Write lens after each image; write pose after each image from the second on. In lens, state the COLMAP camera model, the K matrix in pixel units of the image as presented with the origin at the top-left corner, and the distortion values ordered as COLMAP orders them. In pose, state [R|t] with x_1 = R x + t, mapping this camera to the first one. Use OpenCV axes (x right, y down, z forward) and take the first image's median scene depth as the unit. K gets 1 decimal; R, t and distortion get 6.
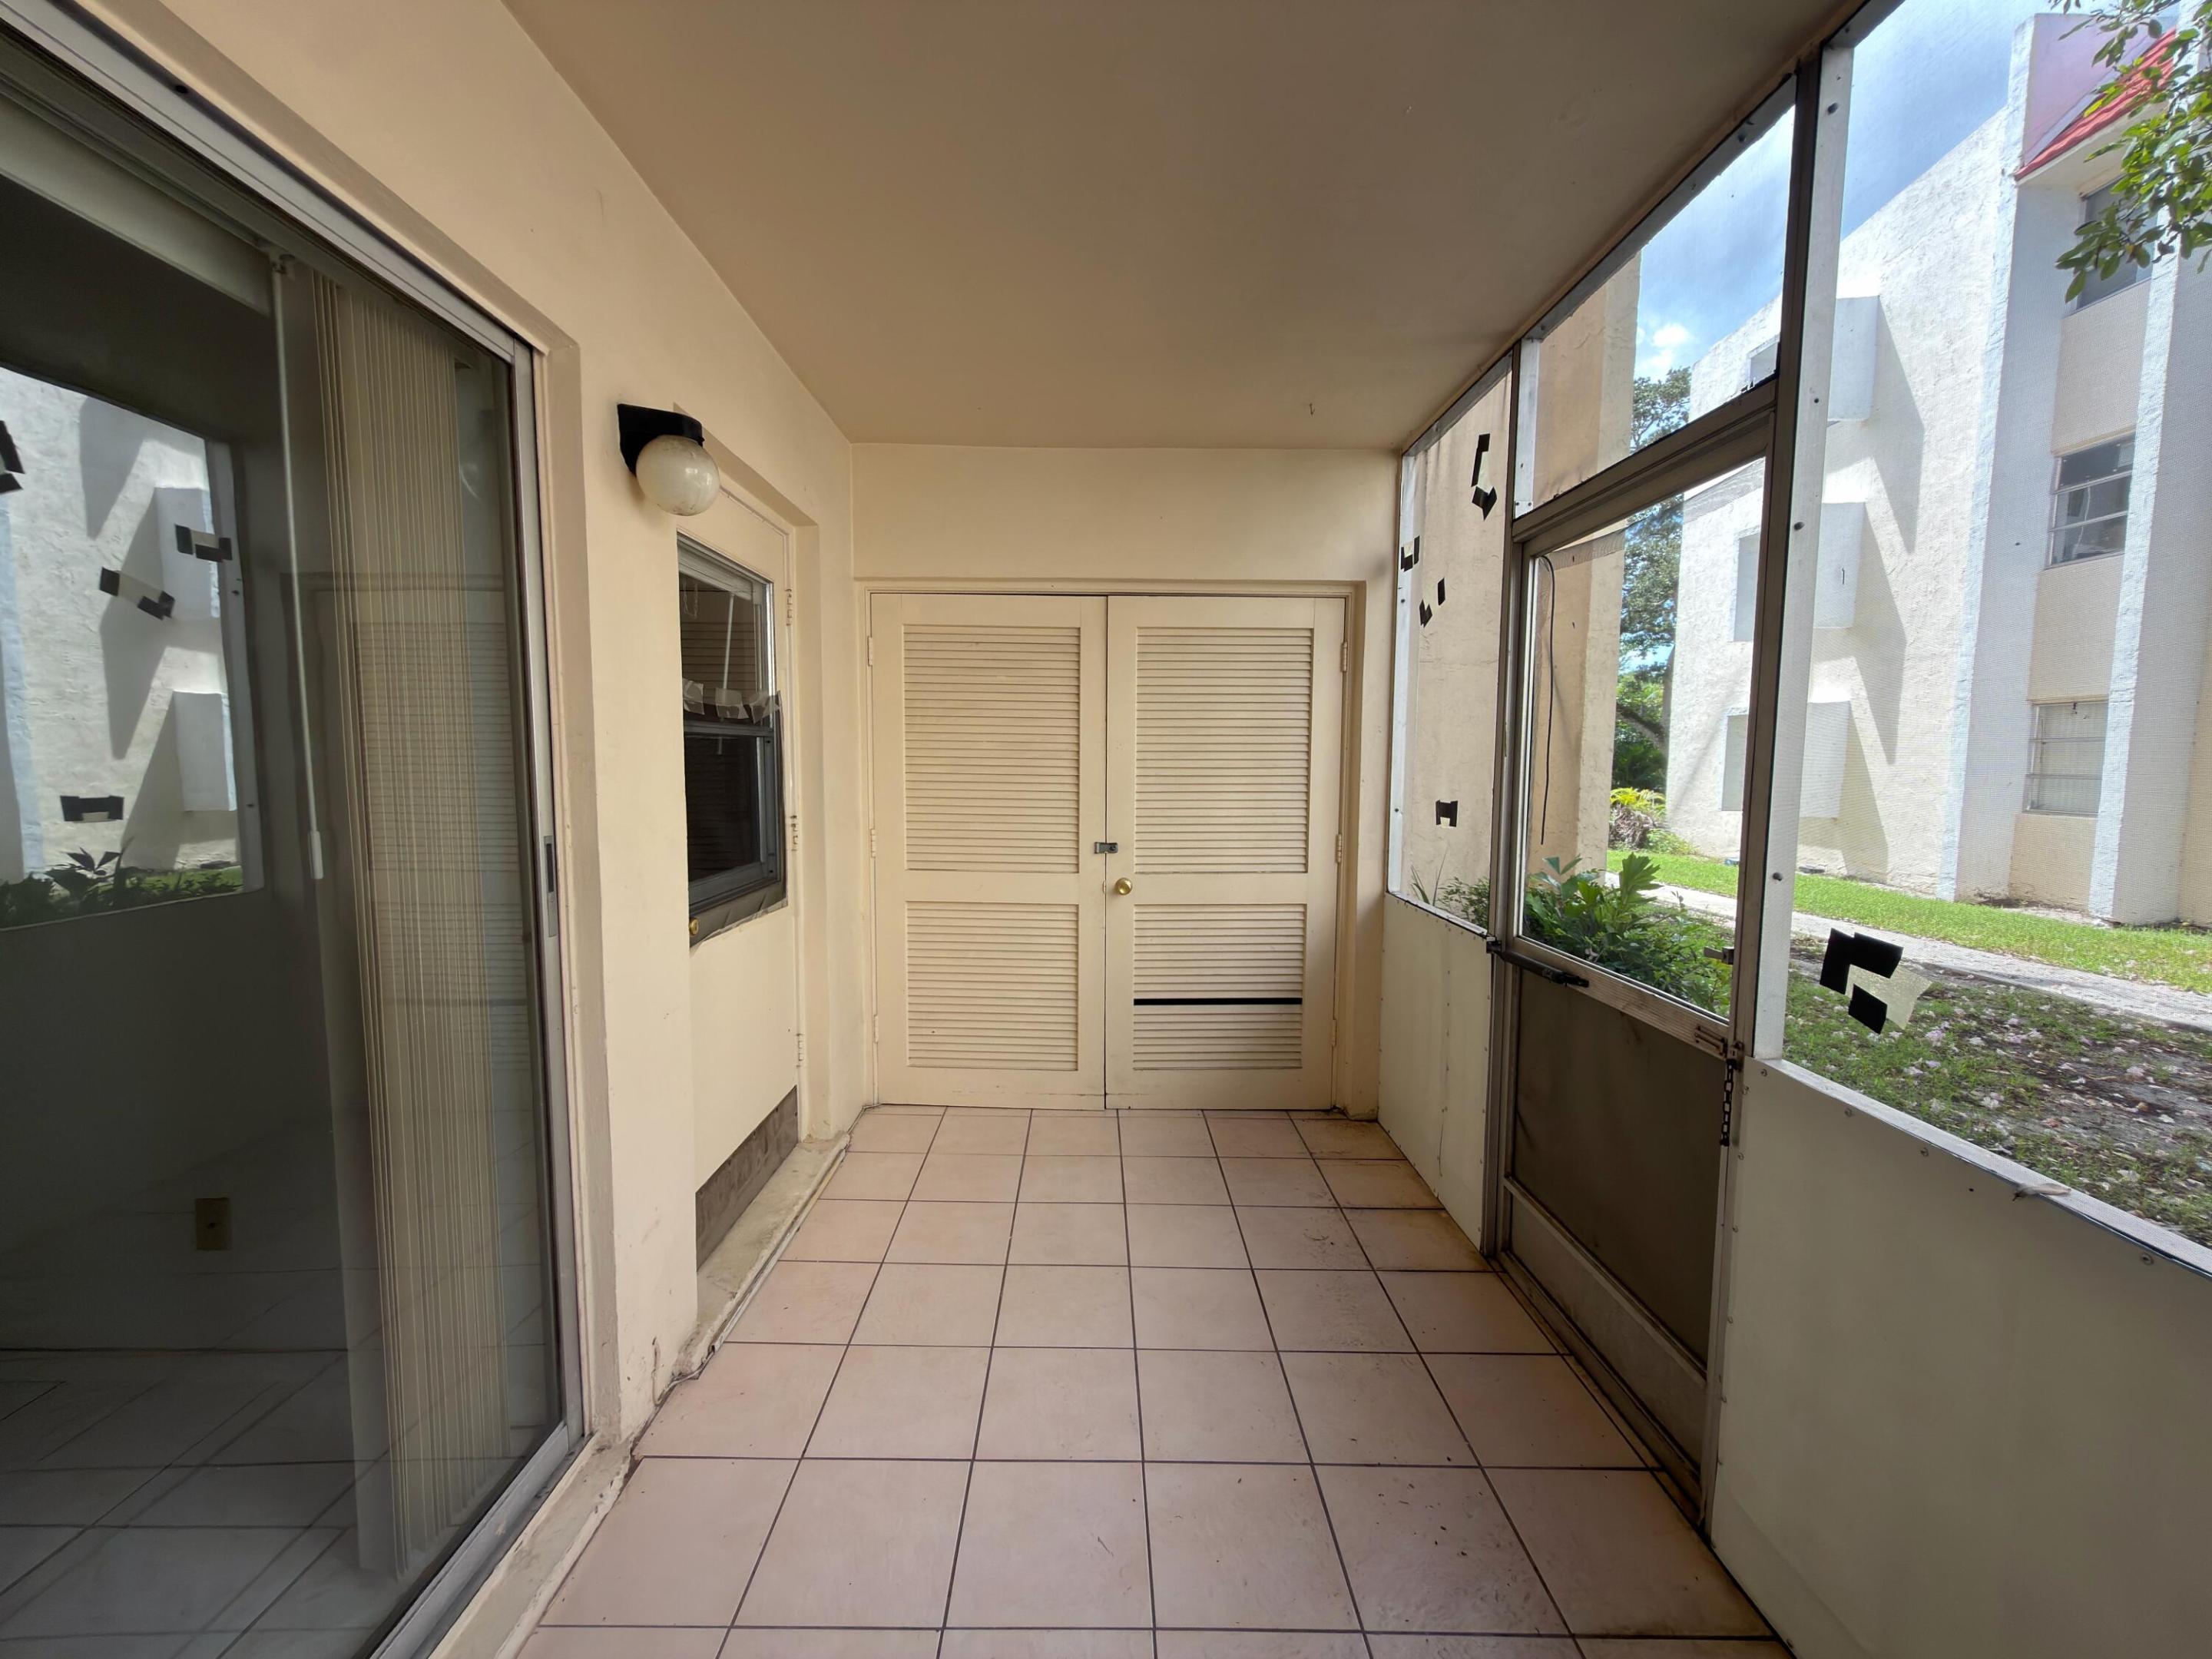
lens RADIAL K [[882.4, 0, 1106.0], [0, 882.4, 829.5], [0, 0, 1]] dist [-0.001403, 0.000118]
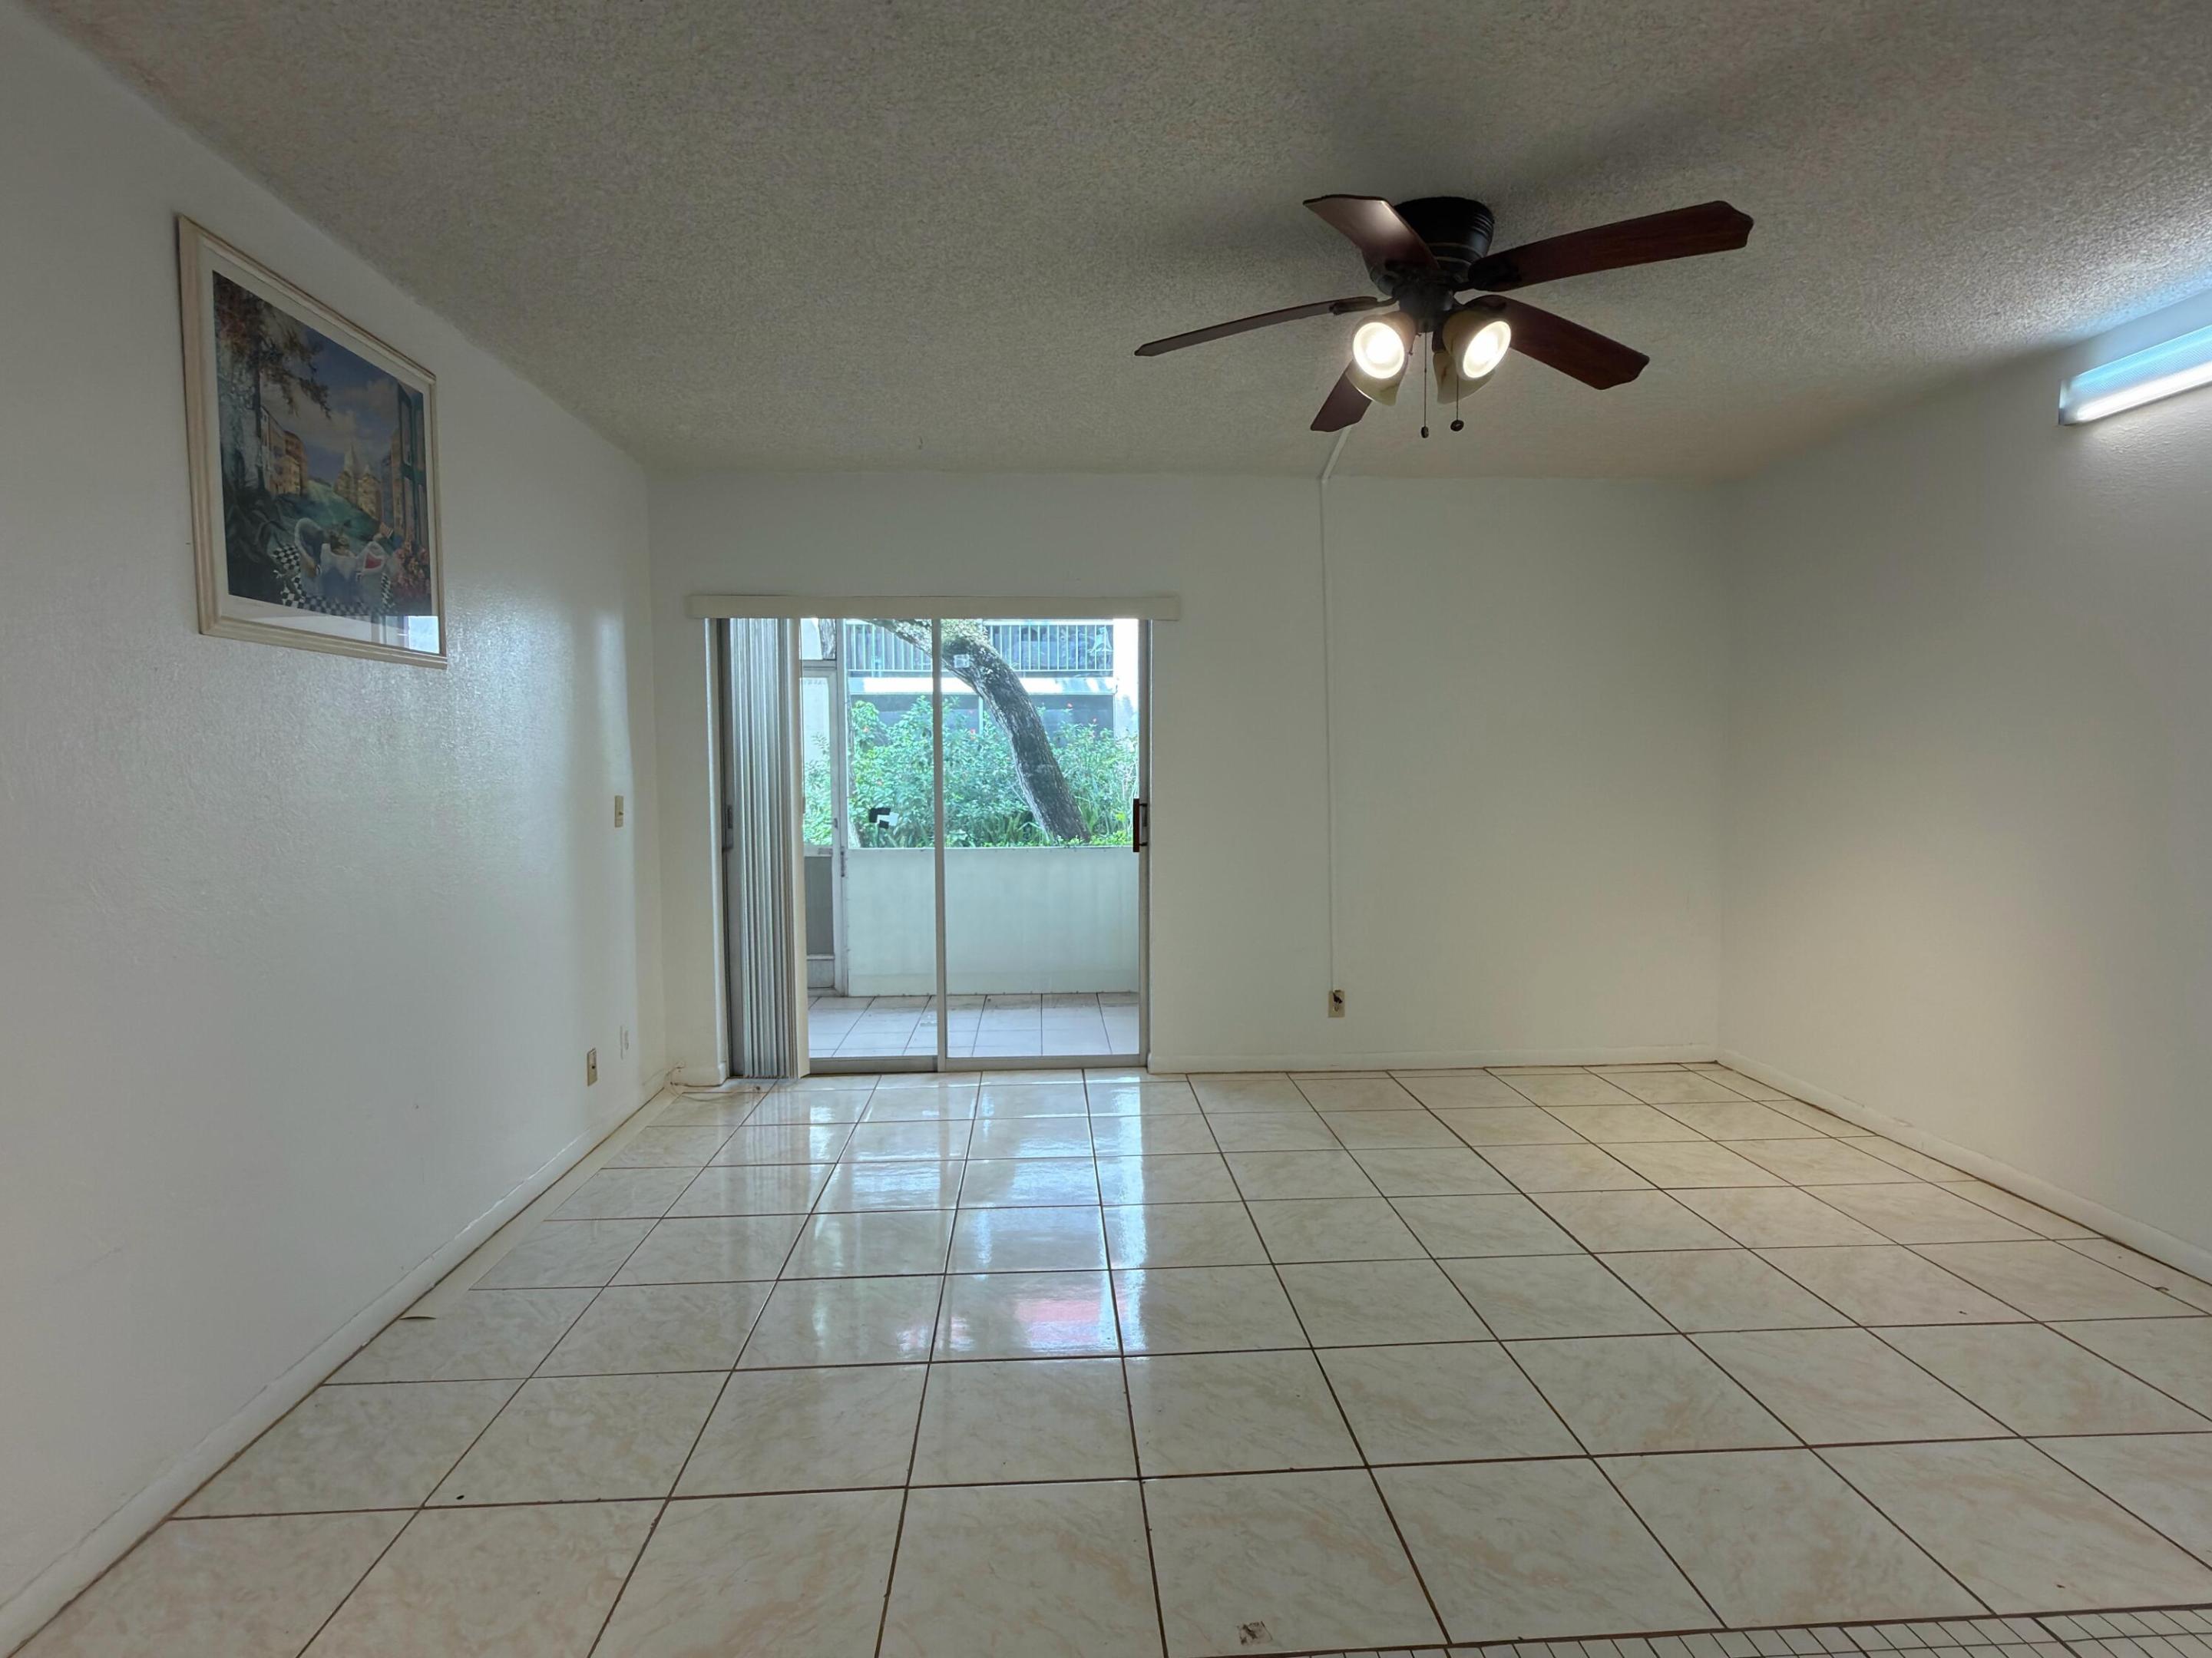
lens RADIAL K [[1133.7, 0, 1106.0], [0, 1133.7, 829.0], [0, 0, 1]] dist [-0.005193, 0.001395]
pose [[-0.051497, -0.069268, 0.996268, -1.723427], [0.084200, 0.993739, 0.073444, -0.031415], [-0.995117, 0.087668, -0.045342, 0.070378]]
